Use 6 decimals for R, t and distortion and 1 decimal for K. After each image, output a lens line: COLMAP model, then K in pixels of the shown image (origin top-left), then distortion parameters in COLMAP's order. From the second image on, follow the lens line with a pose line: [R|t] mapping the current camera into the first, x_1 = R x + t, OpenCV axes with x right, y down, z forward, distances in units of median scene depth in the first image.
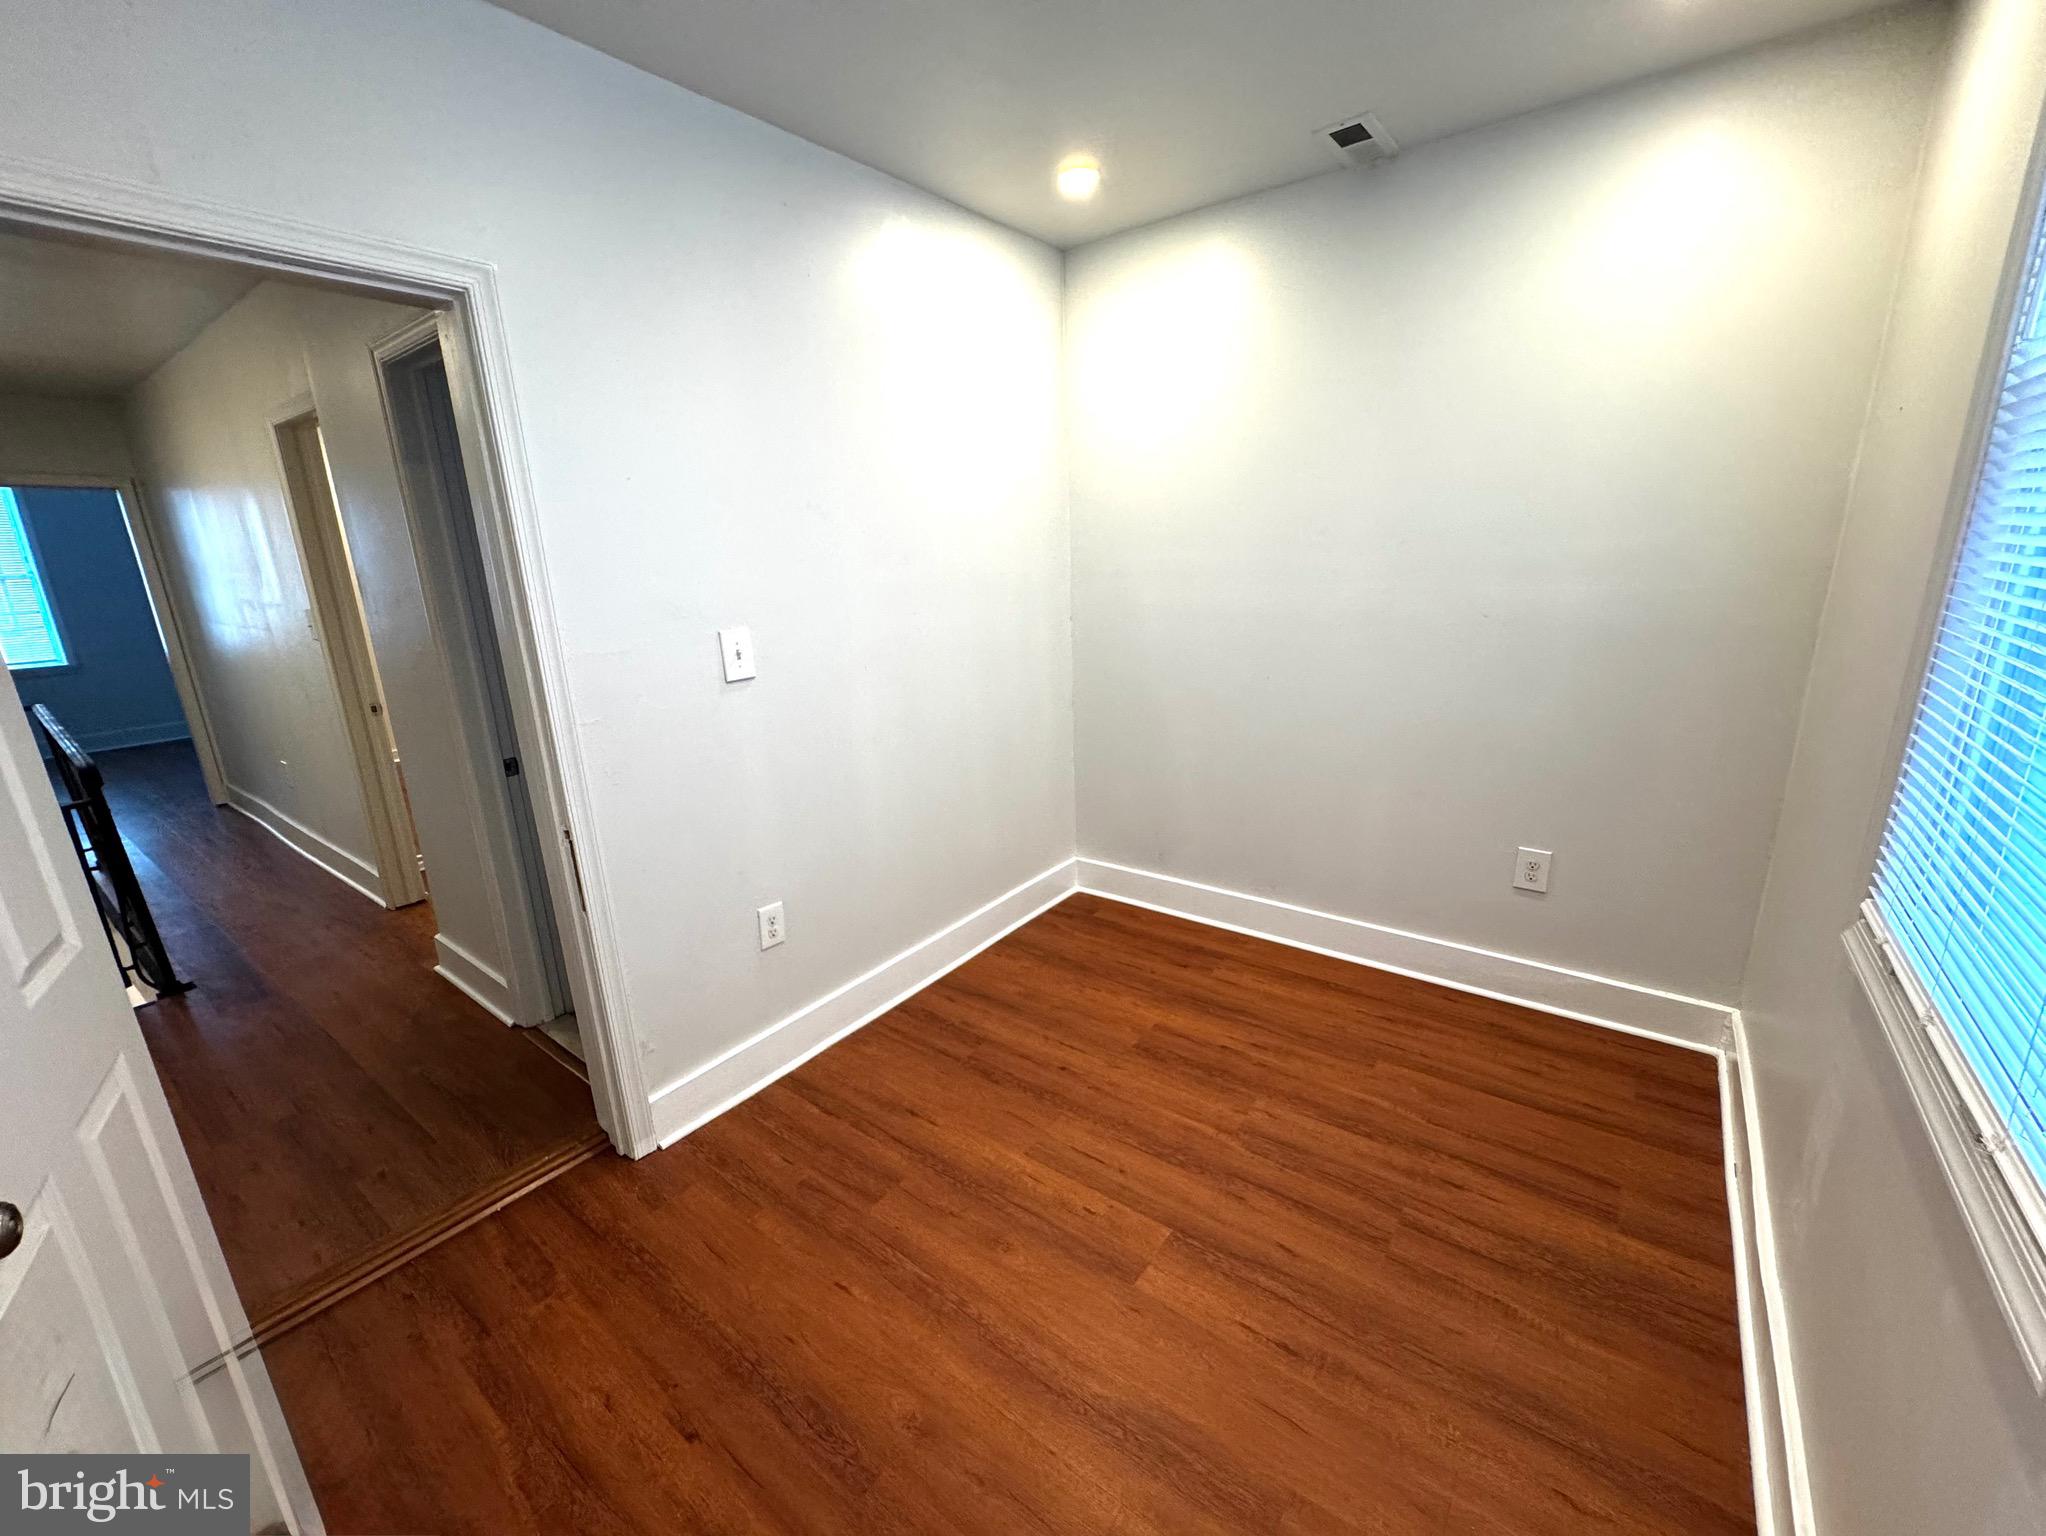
lens RADIAL K [[817.5, 0, 1023.7], [0, 817.5, 774.7], [0, 0, 1]] dist [0.003964, 0.000309]
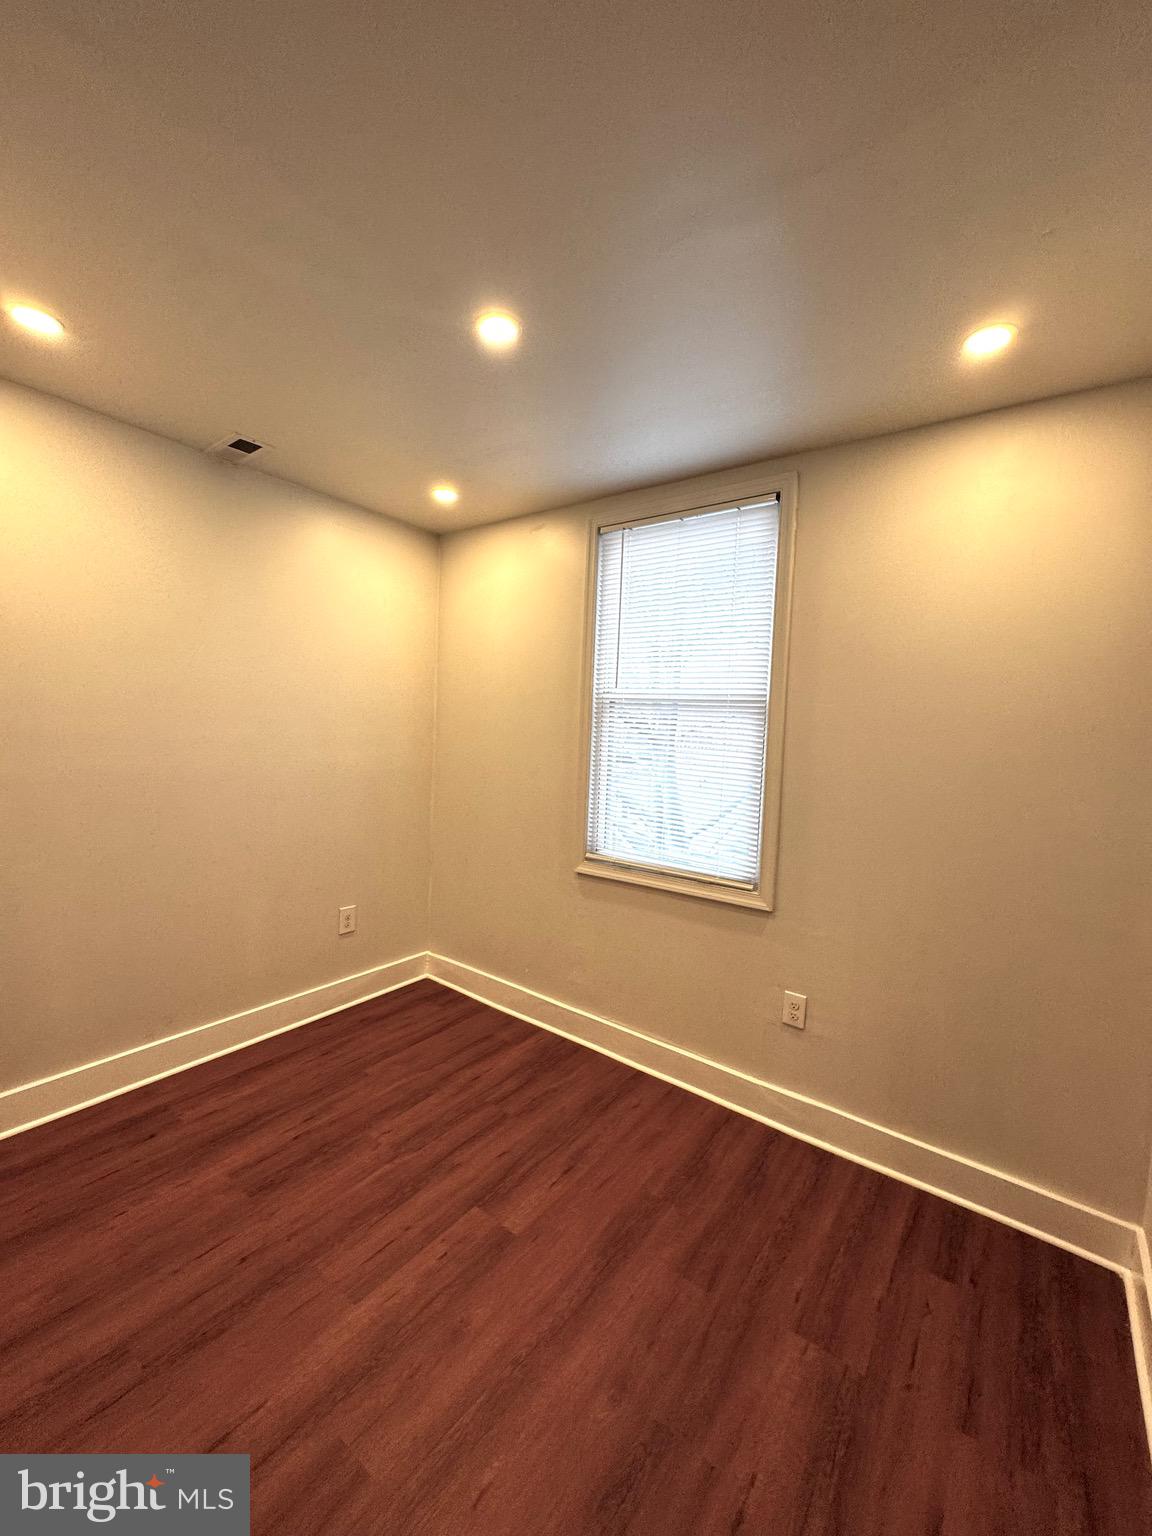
lens RADIAL K [[608.8, 0, 582.0], [0, 608.8, 769.2], [0, 0, 1]] dist [-0.000792, 0.000519]
pose [[-0.012667, -0.031805, 0.999414, -0.712571], [0.224309, 0.973930, 0.033837, -0.135682], [-0.974436, 0.224606, -0.005202, 0.572685]]
